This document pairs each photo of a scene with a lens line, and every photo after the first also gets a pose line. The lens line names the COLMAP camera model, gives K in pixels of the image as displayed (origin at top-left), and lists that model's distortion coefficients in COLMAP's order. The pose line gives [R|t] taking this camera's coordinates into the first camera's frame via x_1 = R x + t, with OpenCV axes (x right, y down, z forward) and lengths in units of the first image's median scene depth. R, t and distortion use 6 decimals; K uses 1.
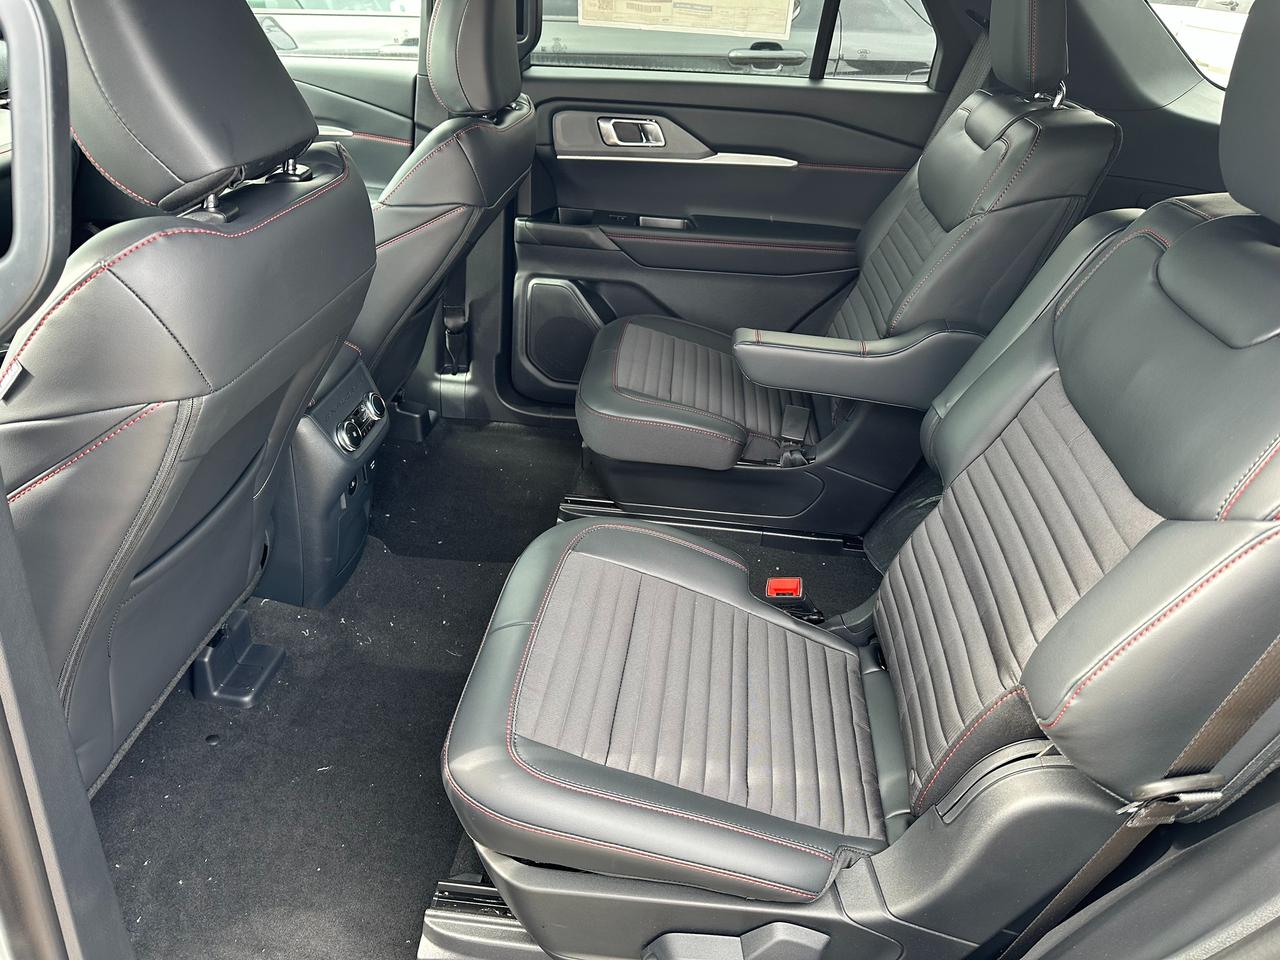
lens RADIAL K [[867.2, 0, 644.5], [0, 867.2, 480.9], [0, 0, 1]] dist [0.004316, -0.038120]
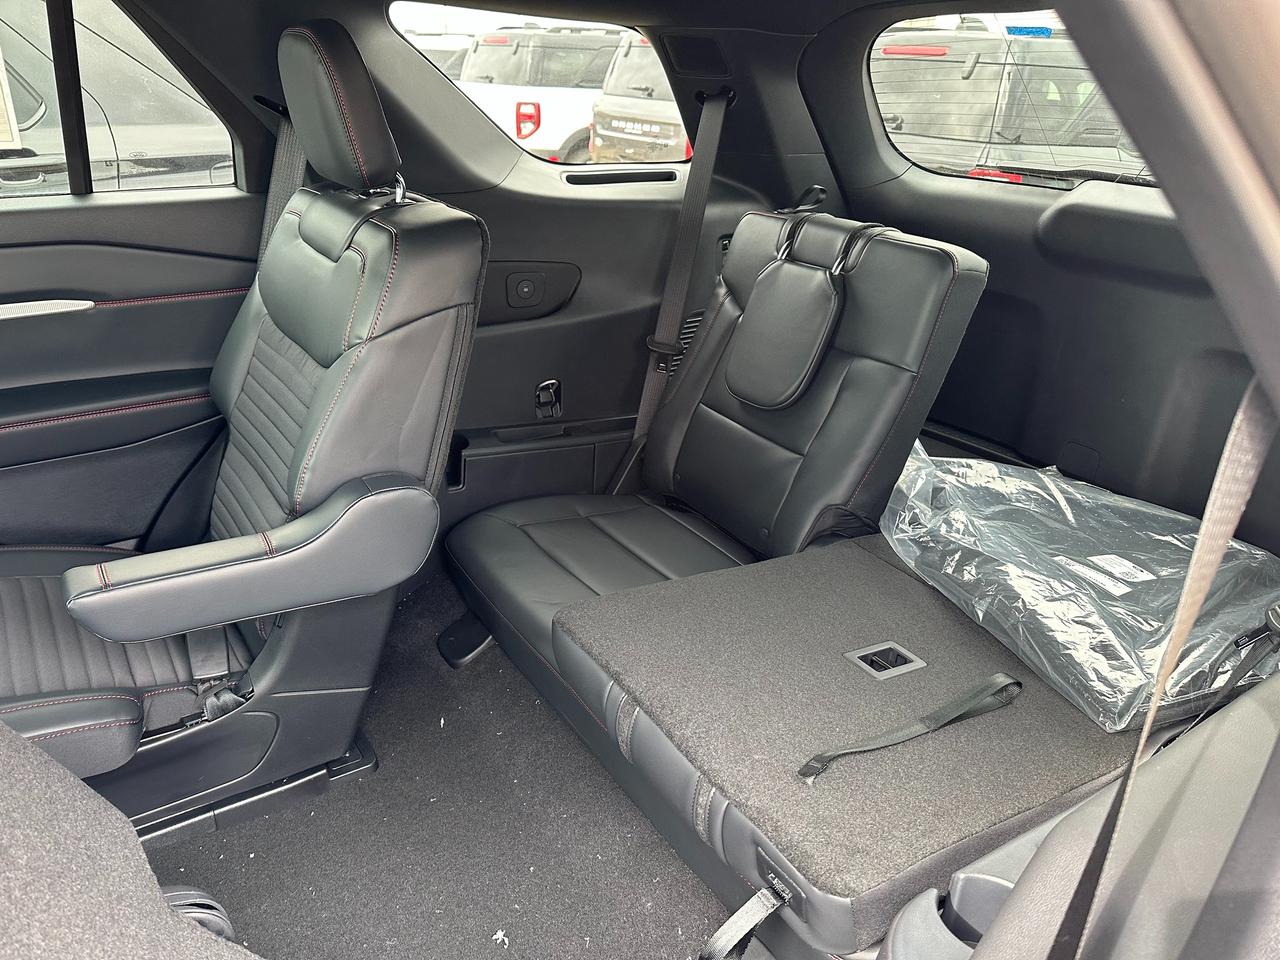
lens RADIAL K [[867.2, 0, 644.5], [0, 867.2, 480.9], [0, 0, 1]] dist [0.004316, -0.038120]
pose [[0.758328, -0.287565, 0.585017, 0.070907], [0.333084, 0.942372, 0.031464, -0.105960], [-0.560352, 0.171000, 0.810410, 0.192789]]
